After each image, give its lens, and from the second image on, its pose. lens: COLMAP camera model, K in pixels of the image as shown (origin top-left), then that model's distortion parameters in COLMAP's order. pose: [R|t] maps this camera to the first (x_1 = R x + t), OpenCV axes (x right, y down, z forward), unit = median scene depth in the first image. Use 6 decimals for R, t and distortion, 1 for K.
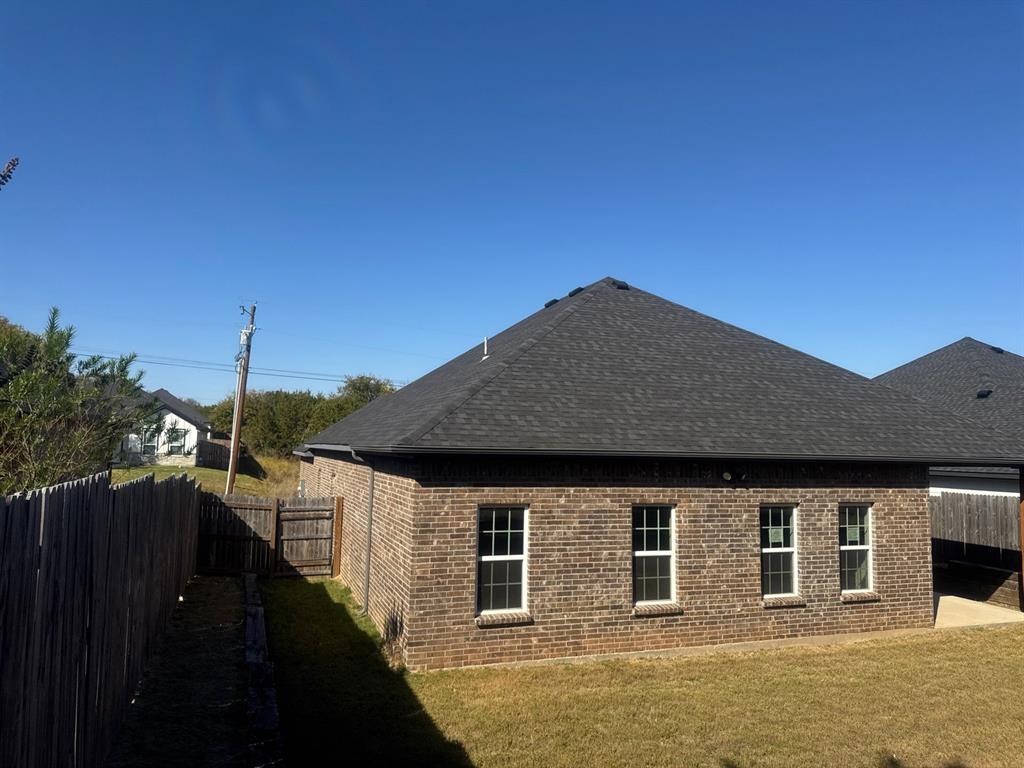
lens RADIAL K [[718.7, 0, 519.7], [0, 718.7, 382.5], [0, 0, 1]] dist [0.124580, -0.195090]
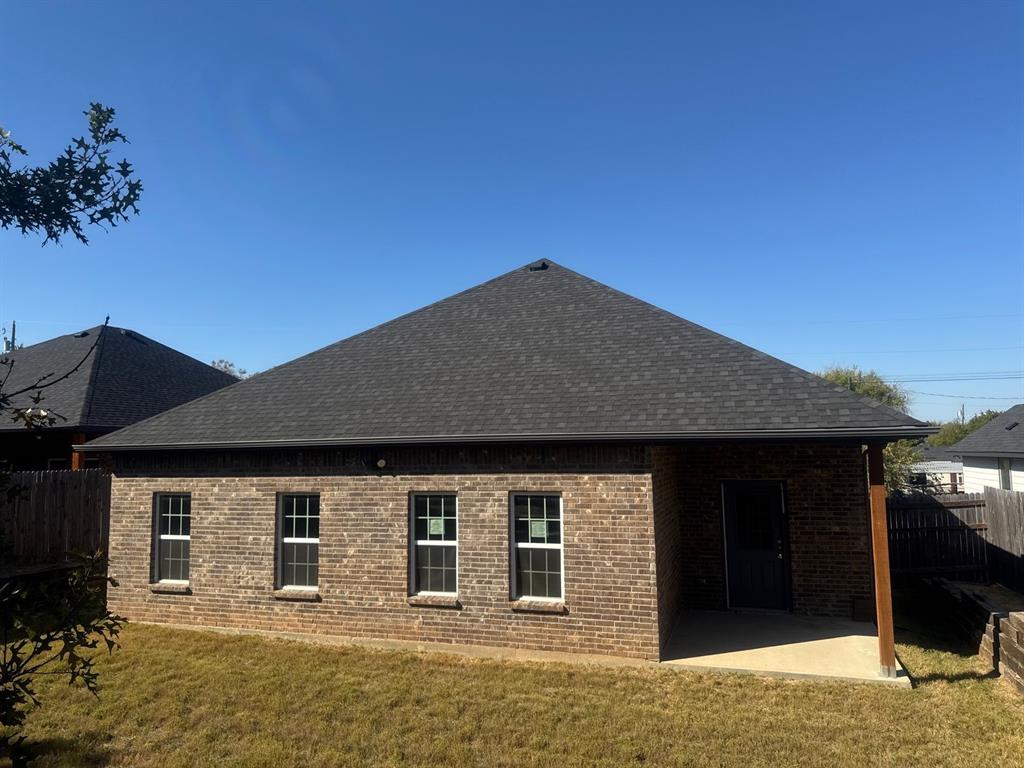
lens RADIAL K [[718.7, 0, 519.7], [0, 718.7, 382.5], [0, 0, 1]] dist [0.124580, -0.195090]
pose [[0.766484, -0.085877, -0.636496, 1.084438], [0.096797, 0.995147, -0.017701, 0.060199], [0.634927, -0.048044, 0.771077, 0.405217]]
